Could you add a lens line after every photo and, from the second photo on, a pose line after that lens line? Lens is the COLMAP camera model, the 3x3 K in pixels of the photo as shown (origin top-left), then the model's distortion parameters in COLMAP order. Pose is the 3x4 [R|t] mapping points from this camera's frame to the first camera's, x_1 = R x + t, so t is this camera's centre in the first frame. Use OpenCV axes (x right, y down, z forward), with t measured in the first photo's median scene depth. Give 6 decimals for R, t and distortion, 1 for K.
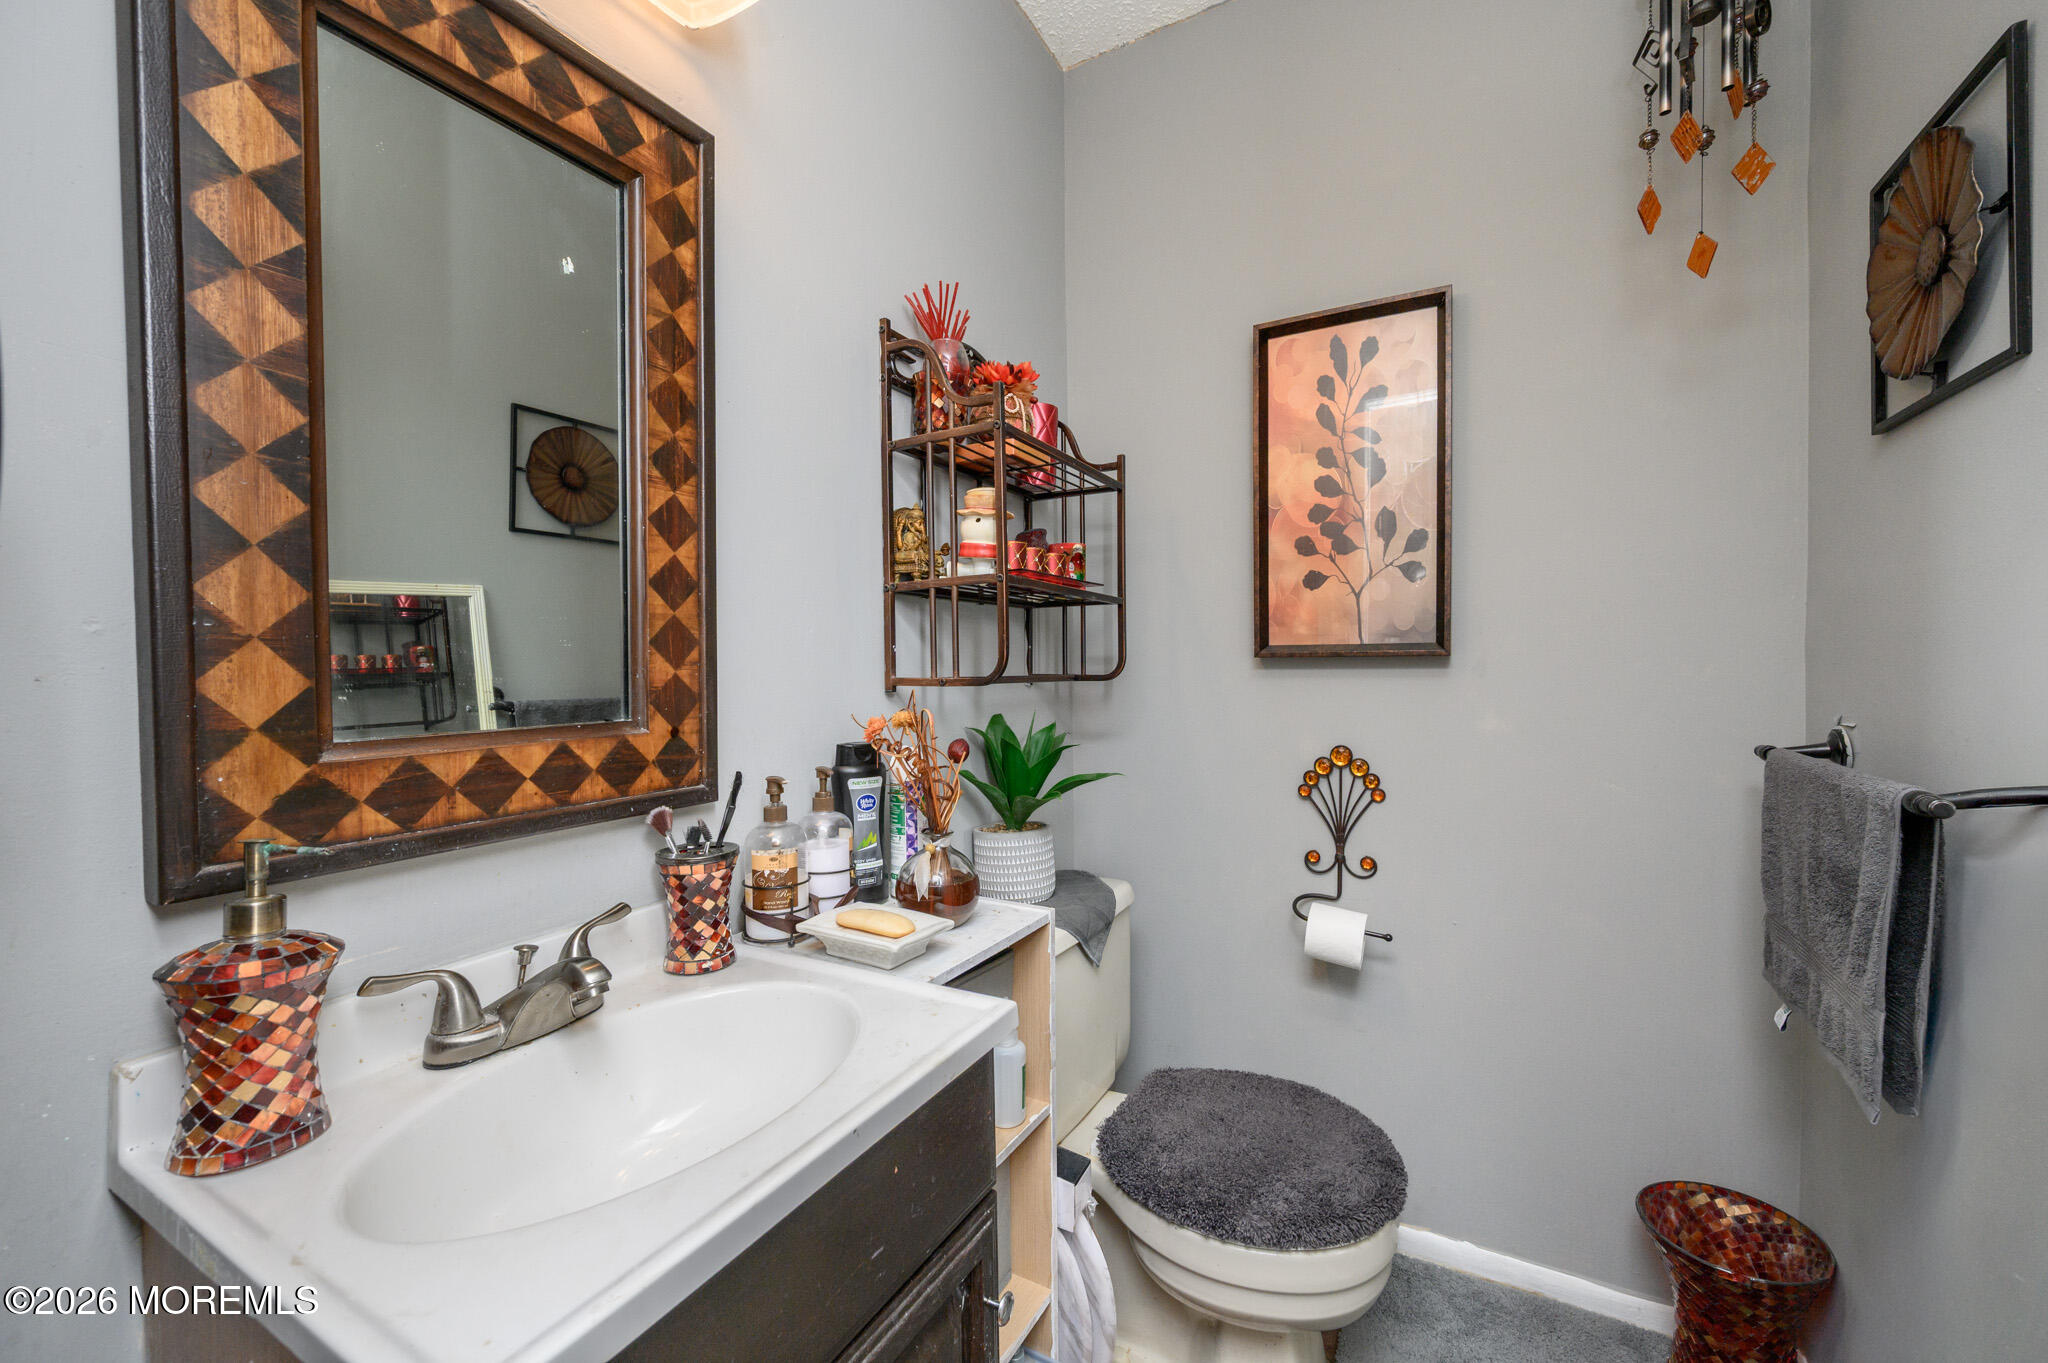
lens RADIAL K [[807.9, 0, 1032.6], [0, 807.9, 681.8], [0, 0, 1]] dist [-0.000687, 0.000005]
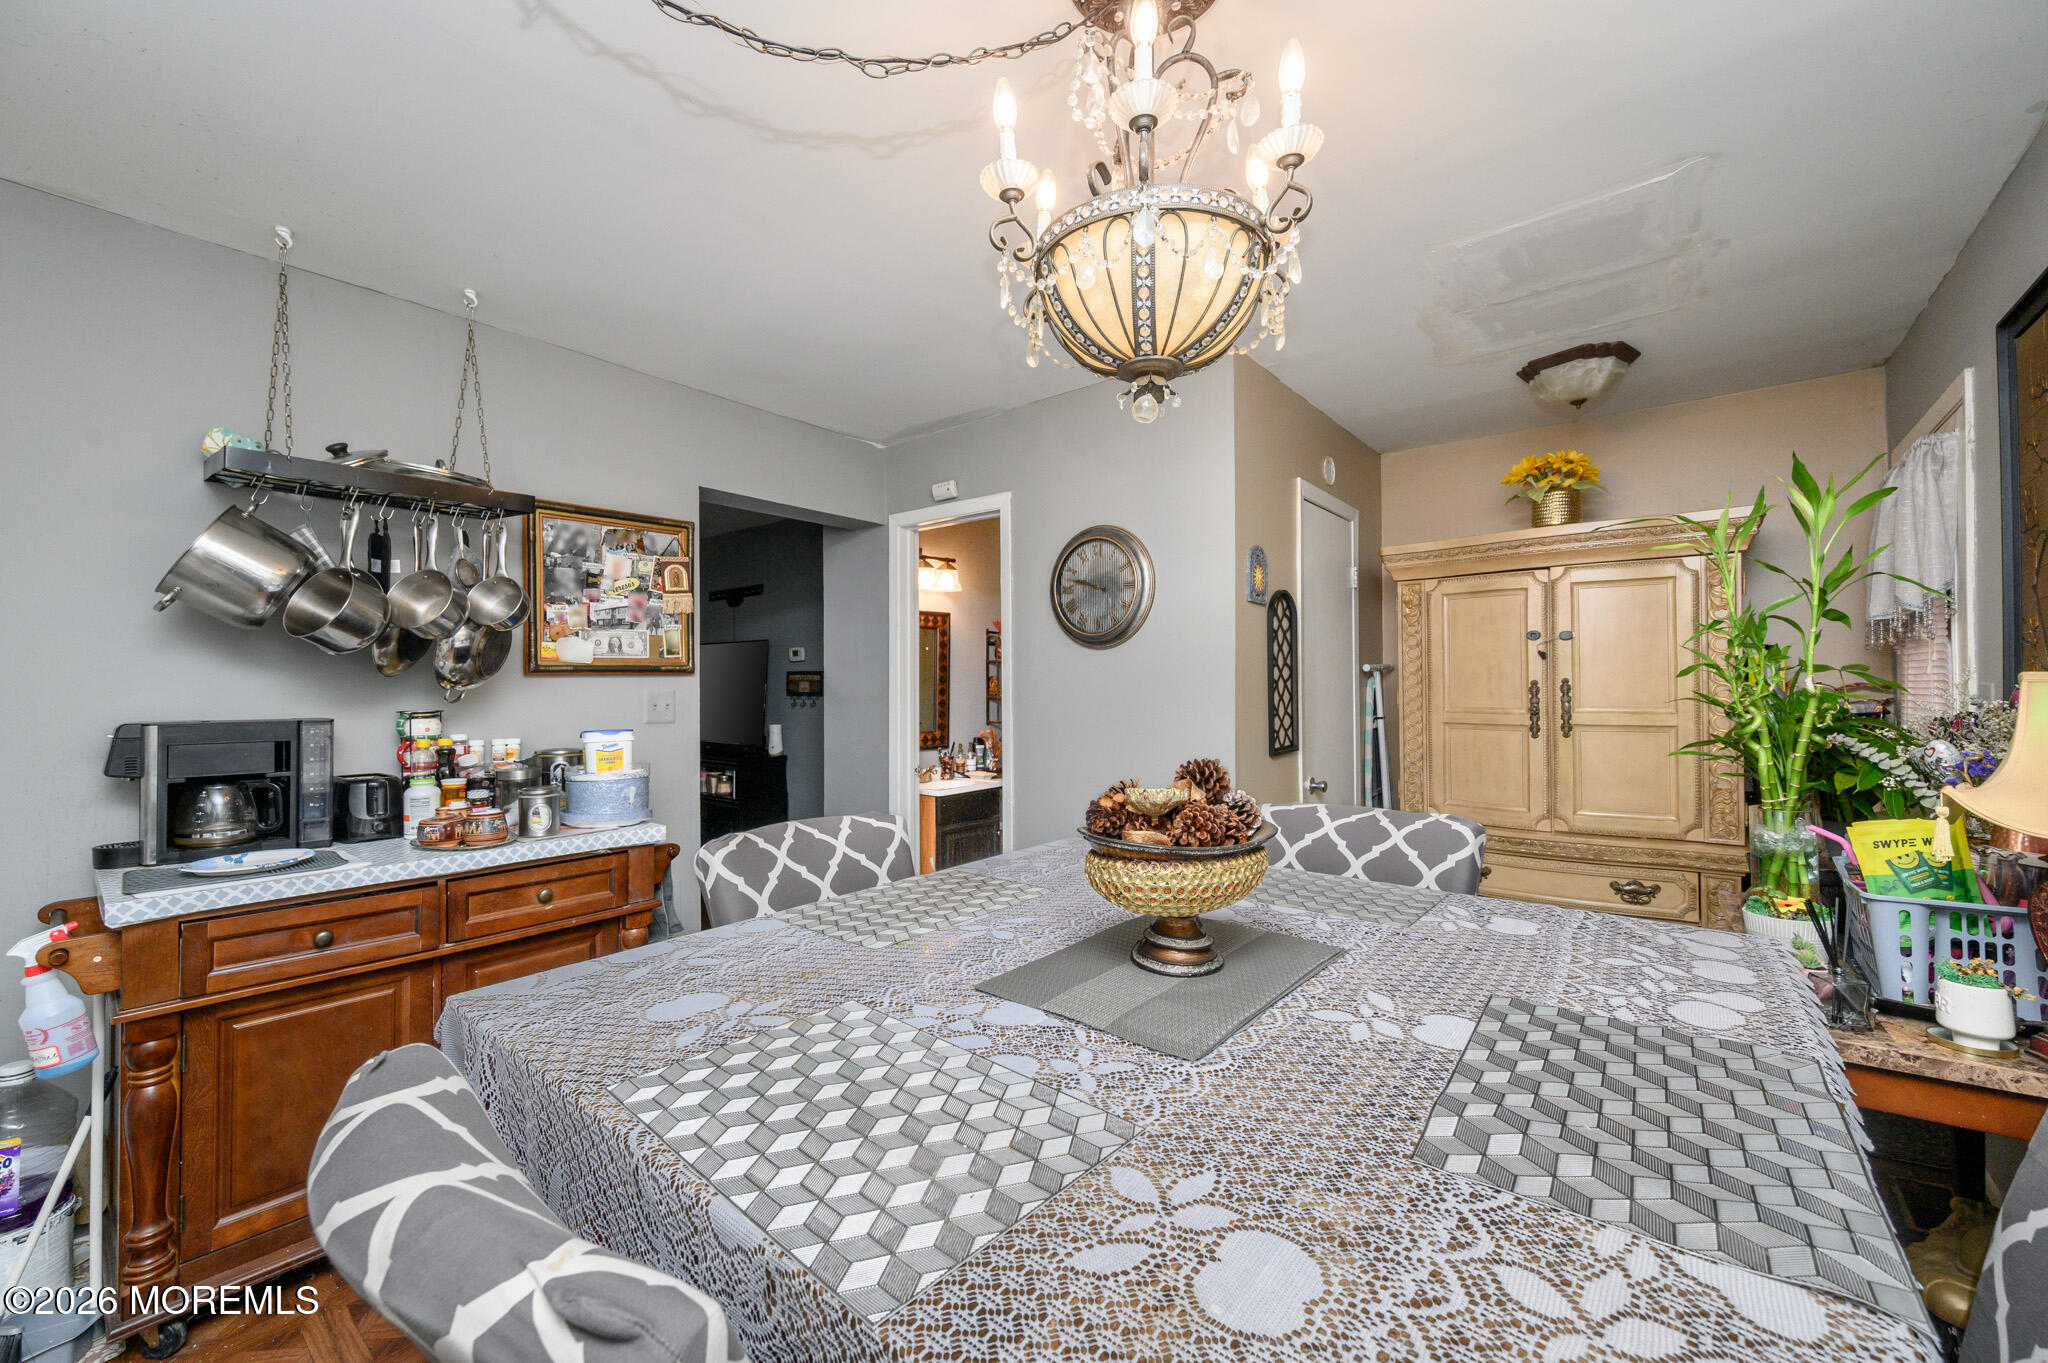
lens RADIAL K [[807.9, 0, 1018.7], [0, 807.9, 683.0], [0, 0, 1]] dist [-0.000687, 0.000005]
pose [[0.980937, 0.003691, -0.194291, 0.907742], [-0.008391, 0.999692, -0.023368, -0.123469], [0.194145, 0.024553, 0.980666, -3.487313]]
